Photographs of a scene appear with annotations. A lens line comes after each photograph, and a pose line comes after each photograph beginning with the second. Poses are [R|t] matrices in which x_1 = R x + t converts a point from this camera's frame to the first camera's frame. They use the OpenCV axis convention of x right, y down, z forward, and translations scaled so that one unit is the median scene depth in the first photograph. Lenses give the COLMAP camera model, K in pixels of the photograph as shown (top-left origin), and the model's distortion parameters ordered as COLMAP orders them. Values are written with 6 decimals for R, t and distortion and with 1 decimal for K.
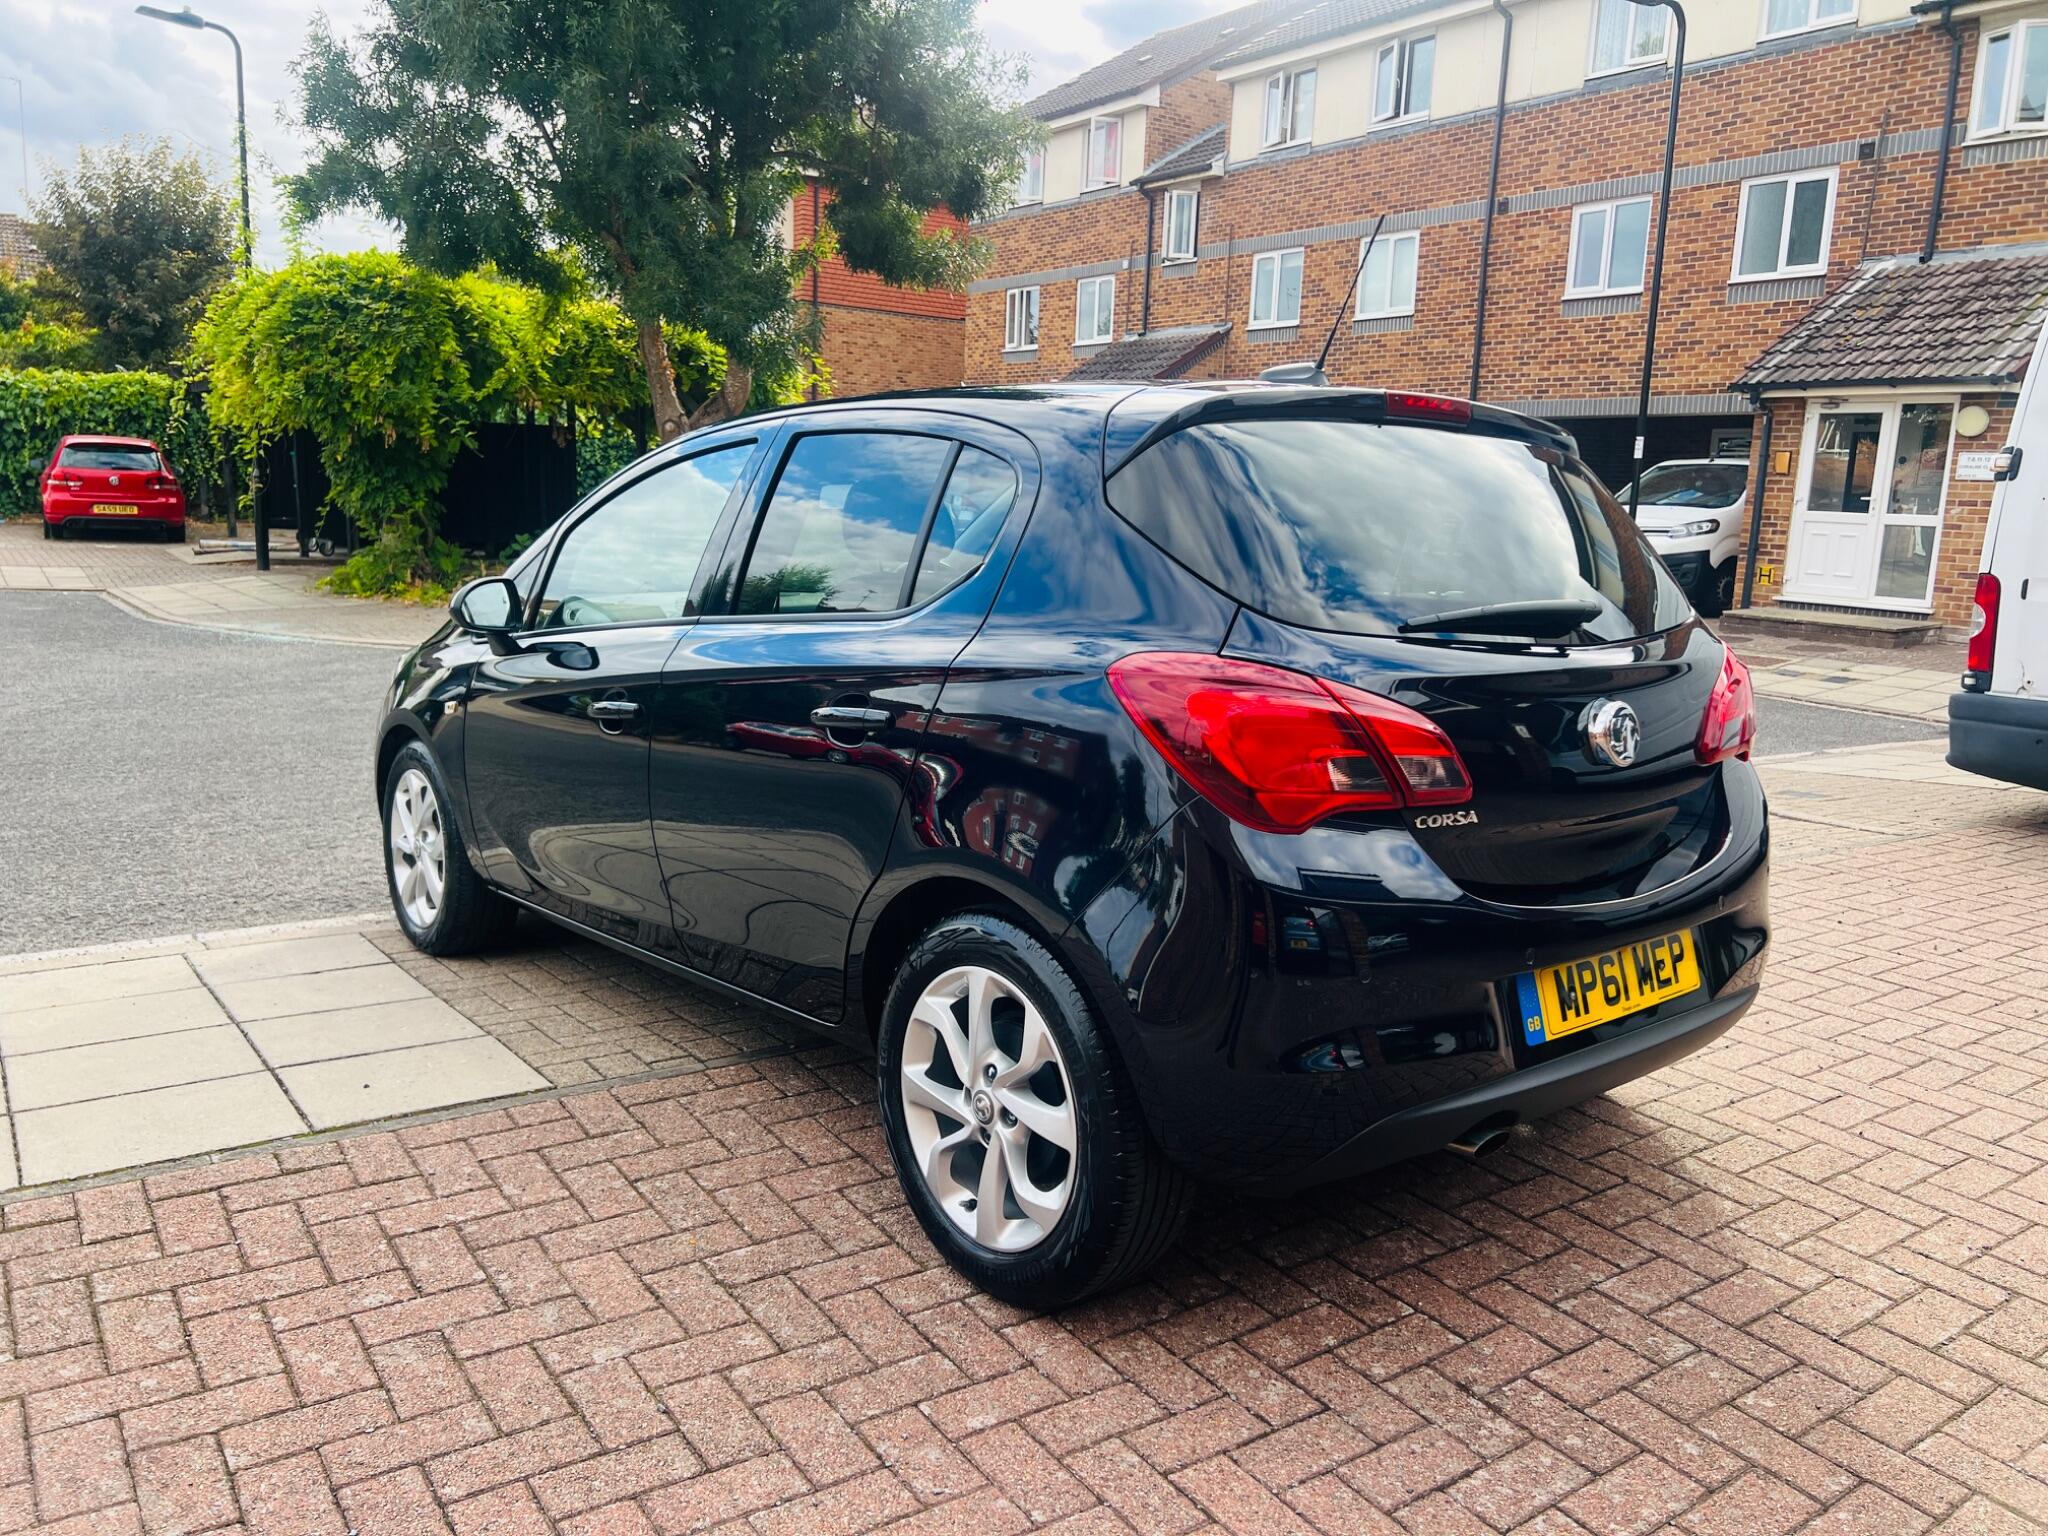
lens RADIAL K [[1546.8, 0, 1033.1], [0, 1546.8, 758.0], [0, 0, 1]] dist [0.044976, -0.048938]
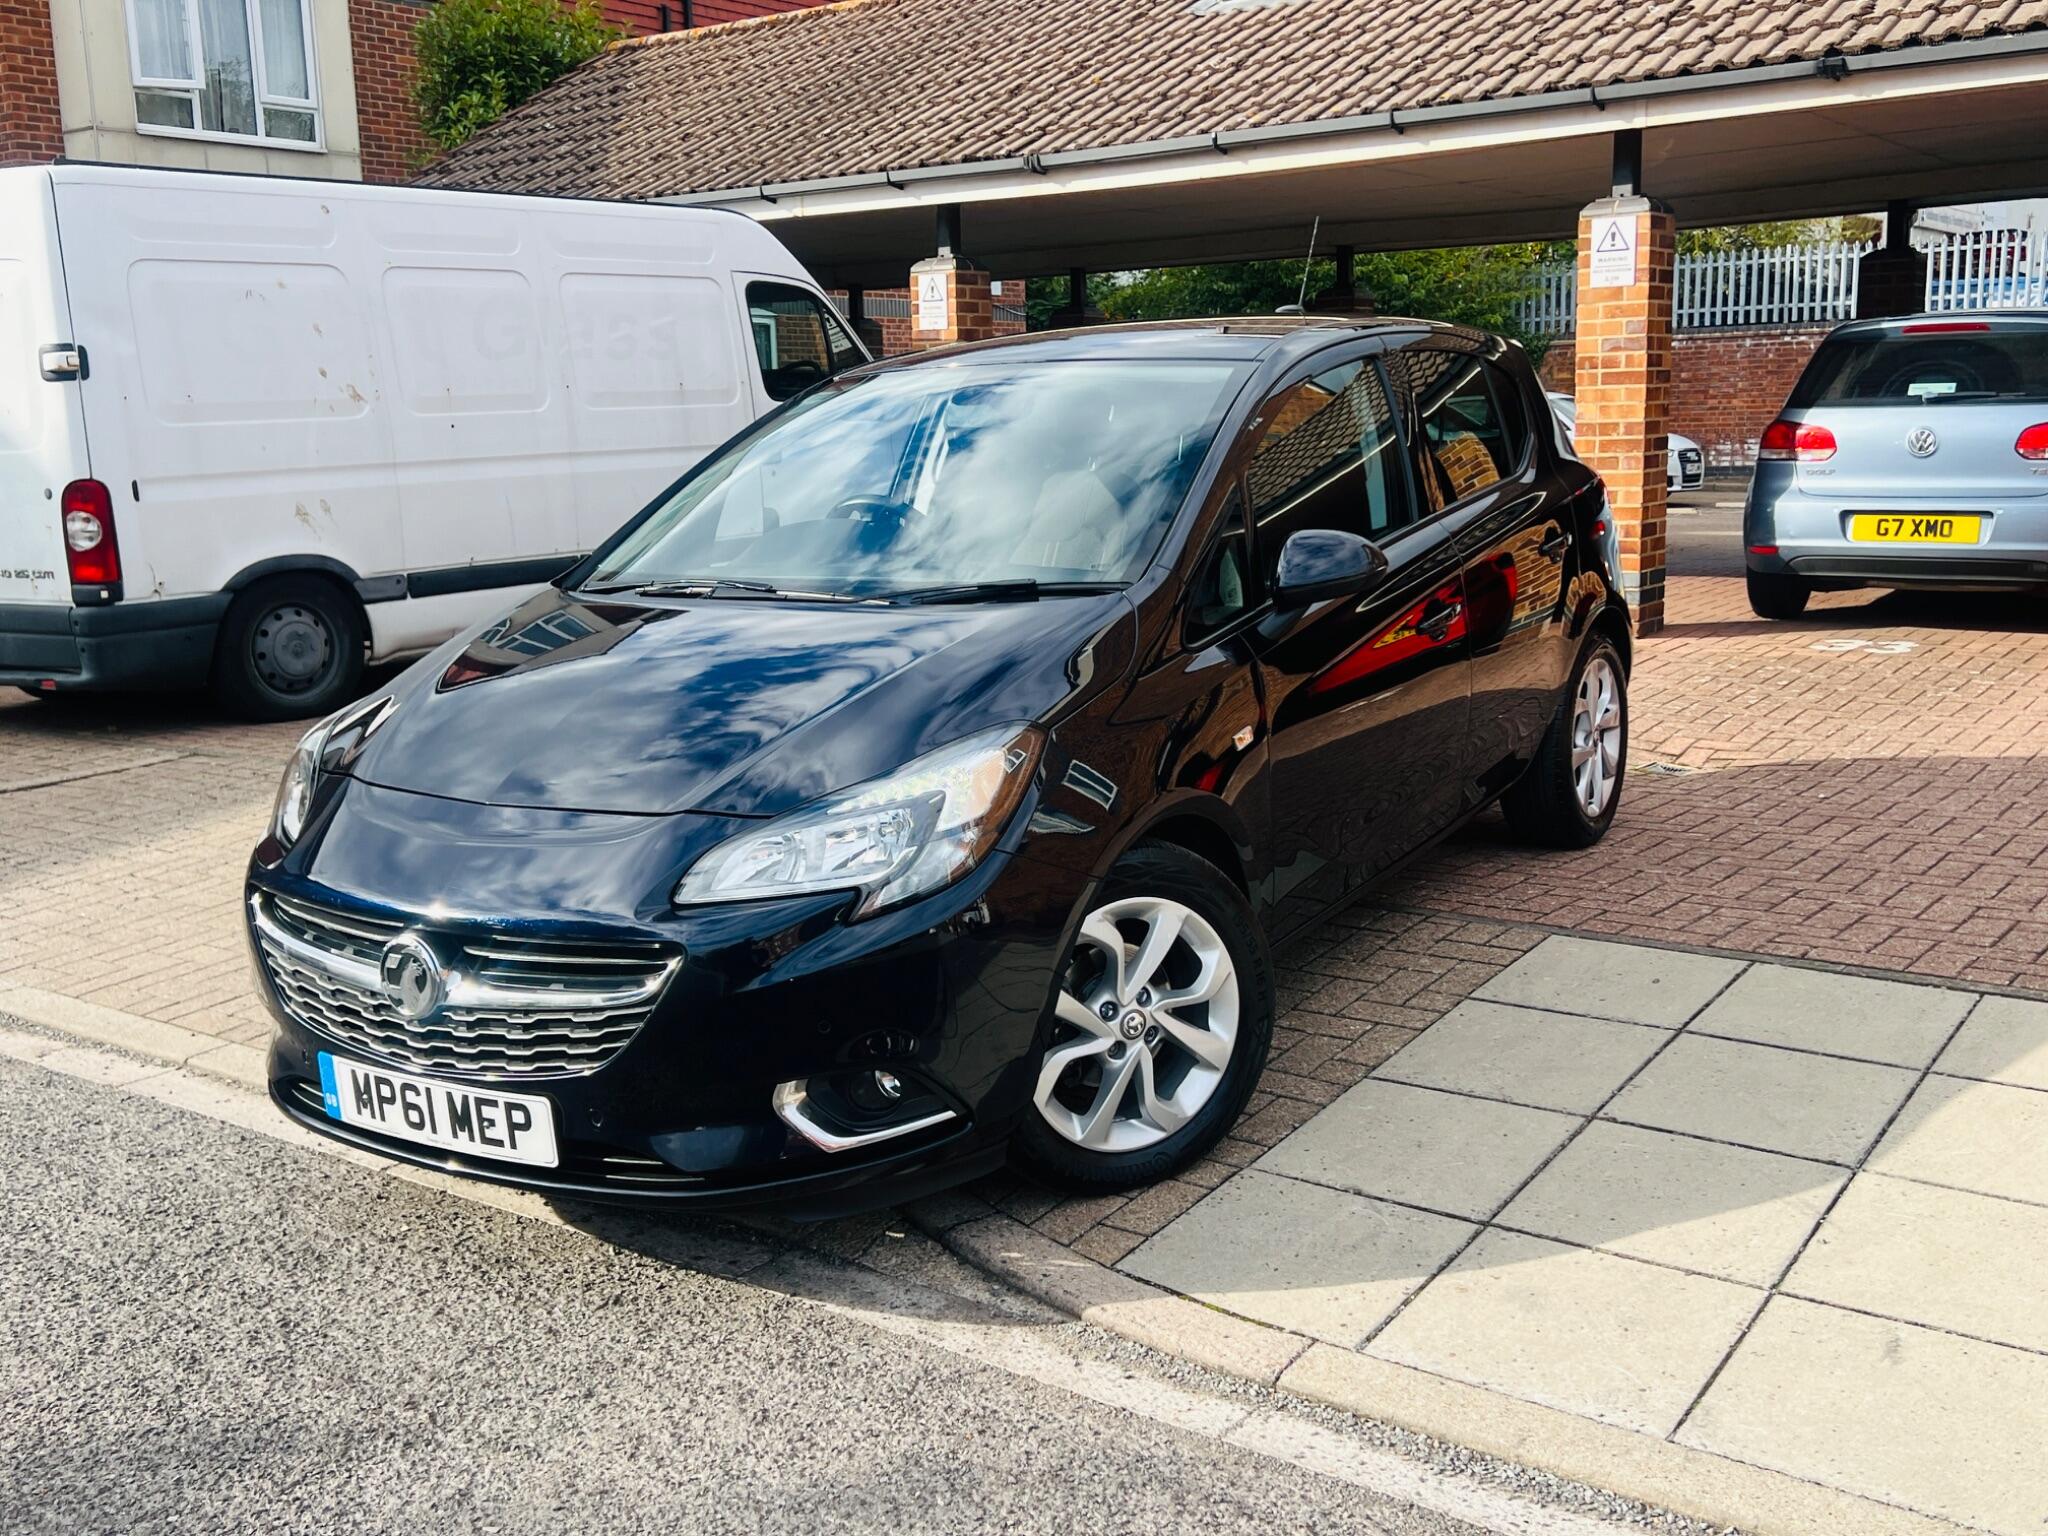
lens RADIAL K [[1994.9, 0, 1063.7], [0, 1994.9, 774.8], [0, 0, 1]] dist [0.022206, 0.000000]
pose [[-0.322844, -0.197060, 0.925710, -0.604917], [0.173794, 0.949110, 0.262652, -0.135667], [-0.930359, 0.245679, -0.272167, 0.681012]]
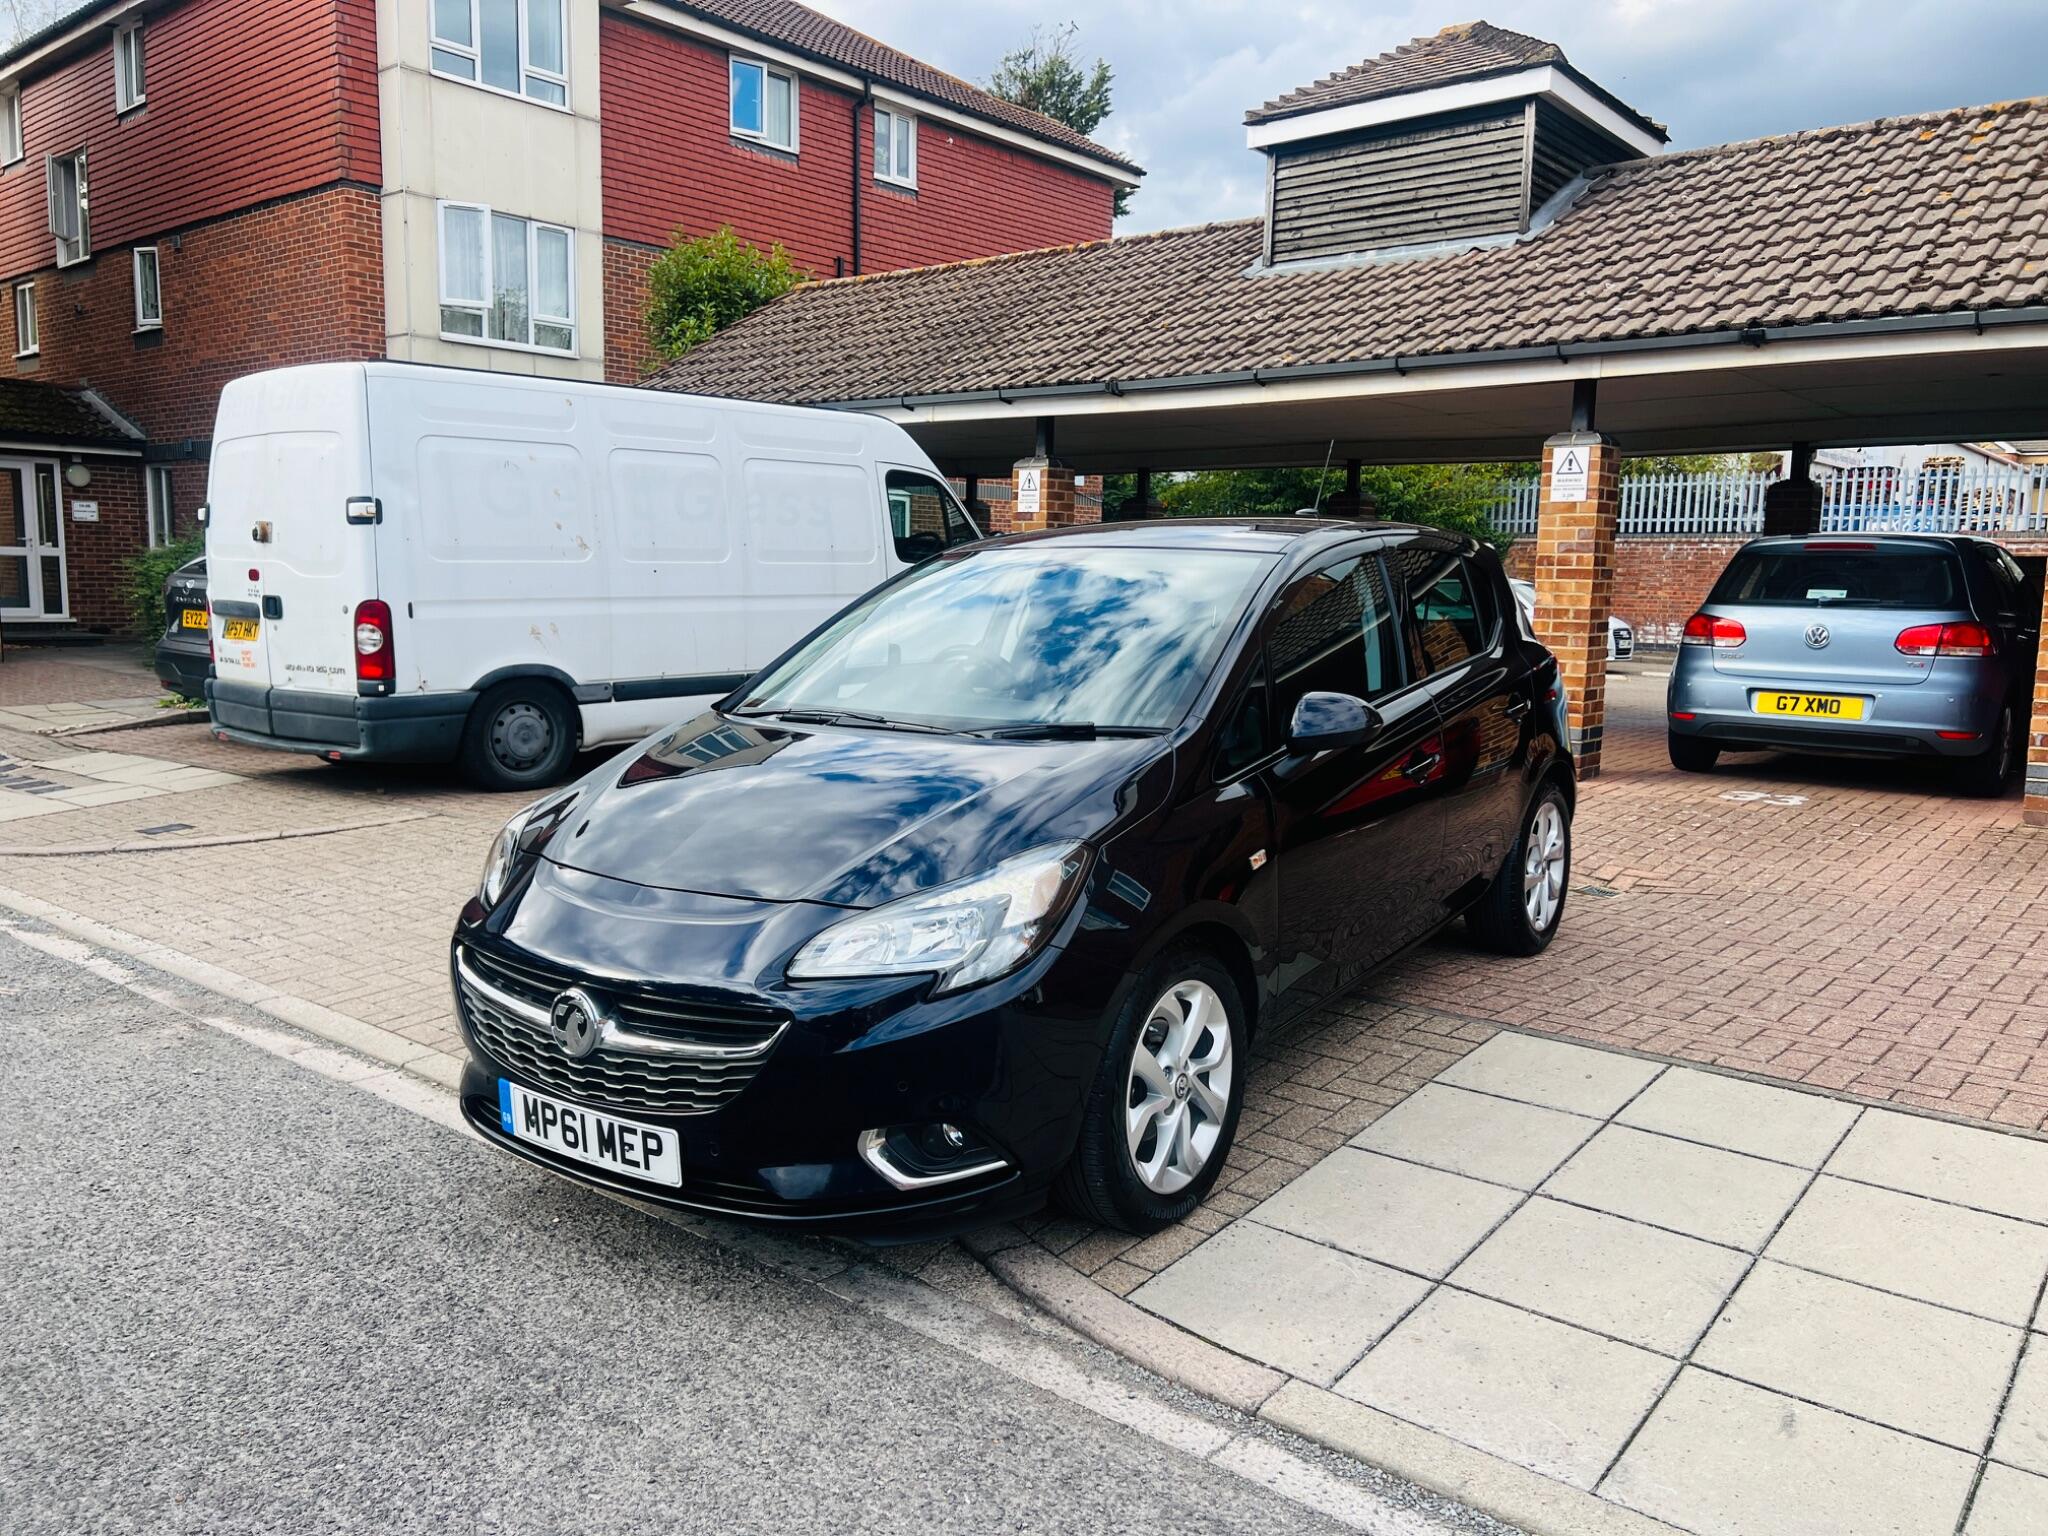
lens RADIAL K [[1546.8, 0, 1034.7], [0, 1546.8, 780.4], [0, 0, 1]] dist [0.044976, -0.048938]
pose [[-0.263889, -0.169370, 0.949566, -0.587881], [0.135824, 0.968128, 0.210427, -0.139222], [-0.954942, 0.184503, -0.232474, 0.673076]]
